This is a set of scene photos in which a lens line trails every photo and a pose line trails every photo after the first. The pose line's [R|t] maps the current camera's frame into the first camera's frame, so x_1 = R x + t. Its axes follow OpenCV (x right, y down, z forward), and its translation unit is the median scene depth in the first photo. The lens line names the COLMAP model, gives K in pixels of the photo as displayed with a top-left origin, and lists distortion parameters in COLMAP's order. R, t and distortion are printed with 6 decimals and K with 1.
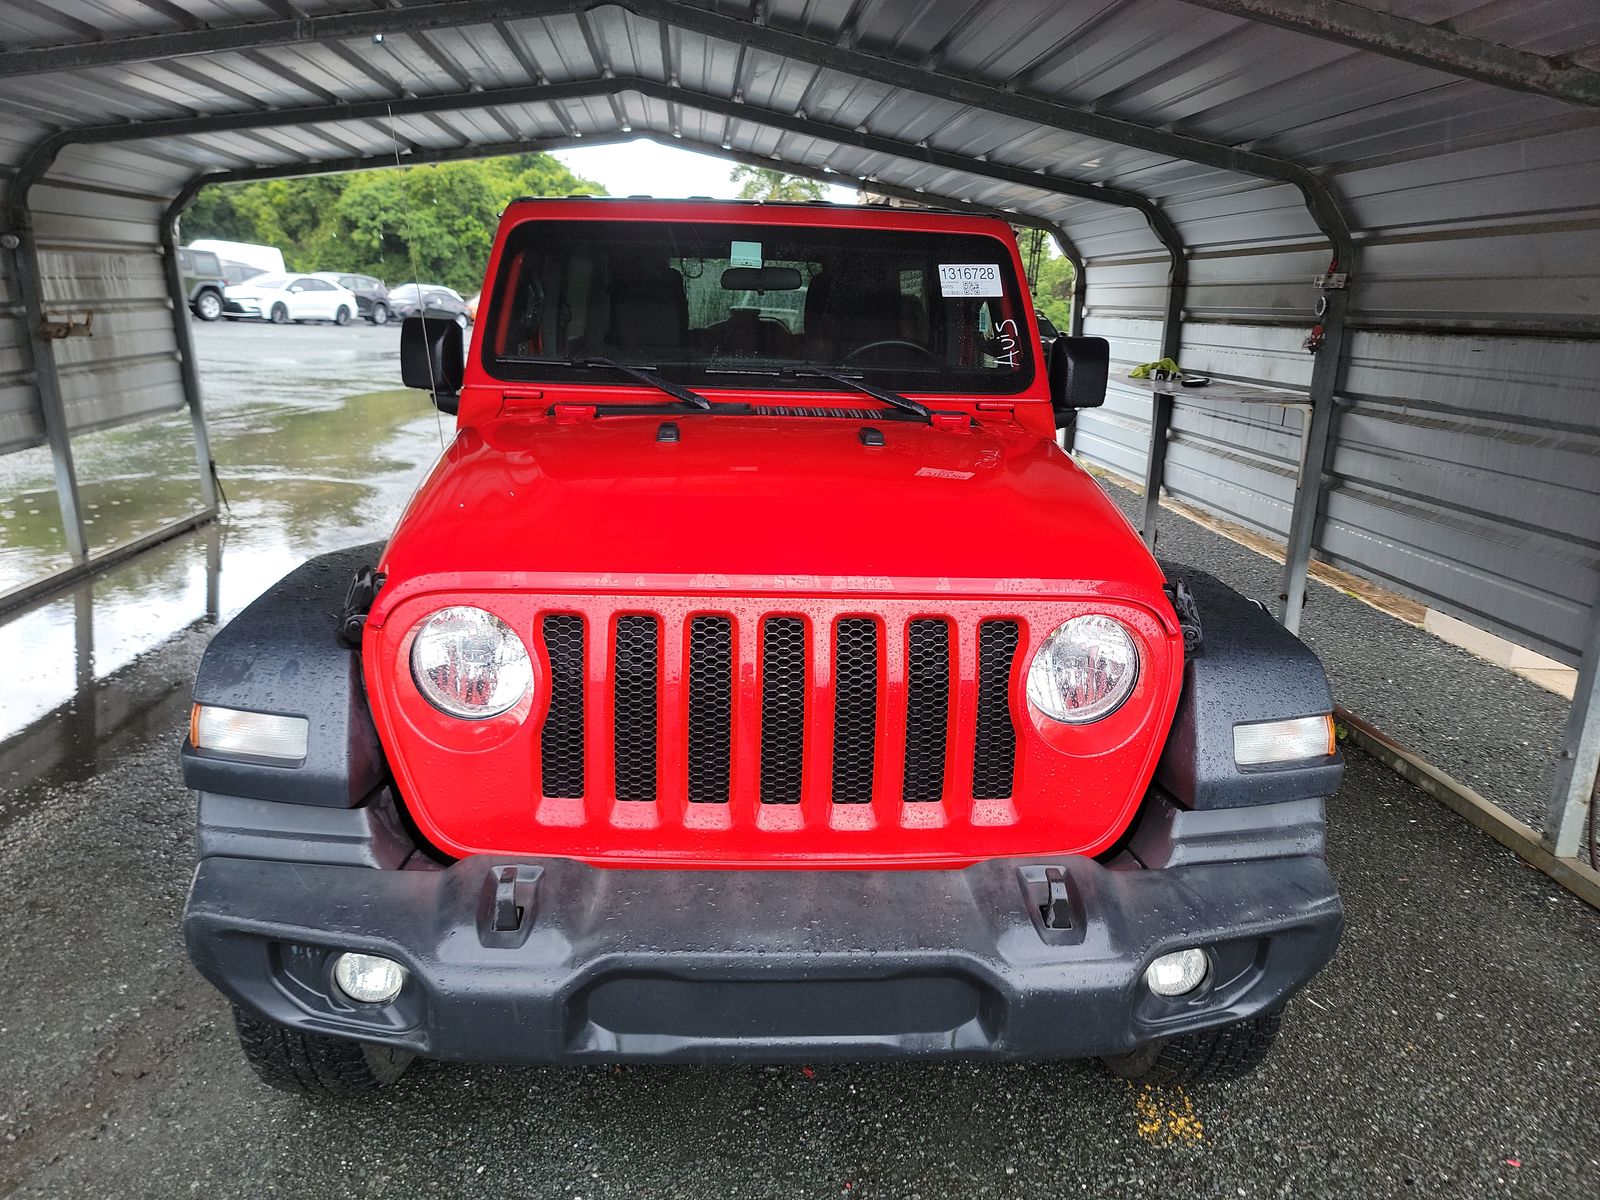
lens RADIAL K [[1113.0, 0, 800.0], [0, 1113.0, 600.0], [0, 0, 1]] dist [0.078408, -0.059680]
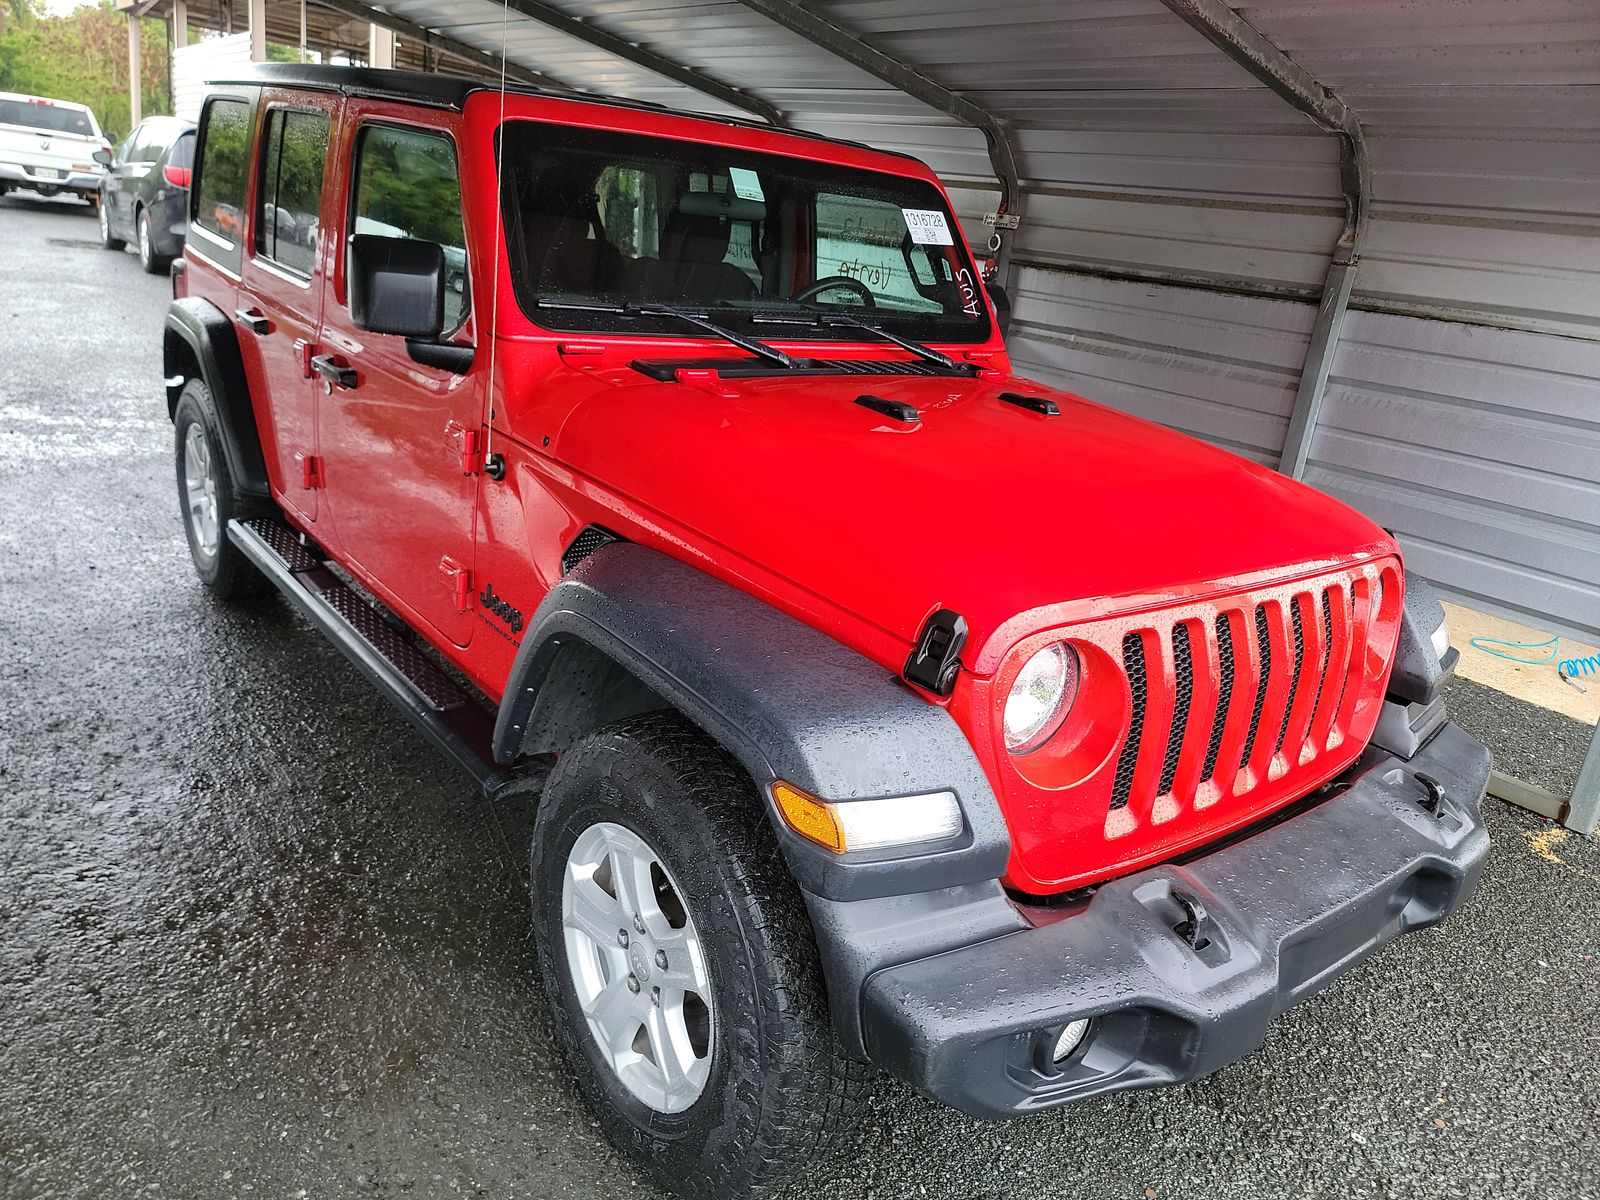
lens RADIAL K [[1121.5, 0, 800.0], [0, 1121.5, 600.0], [0, 0, 1]] dist [0.054764, 0.000501]
pose [[0.812176, -0.131957, 0.568294, -0.463777], [0.062413, 0.988147, 0.140249, -0.080079], [-0.580065, -0.078438, 0.810785, 0.162631]]
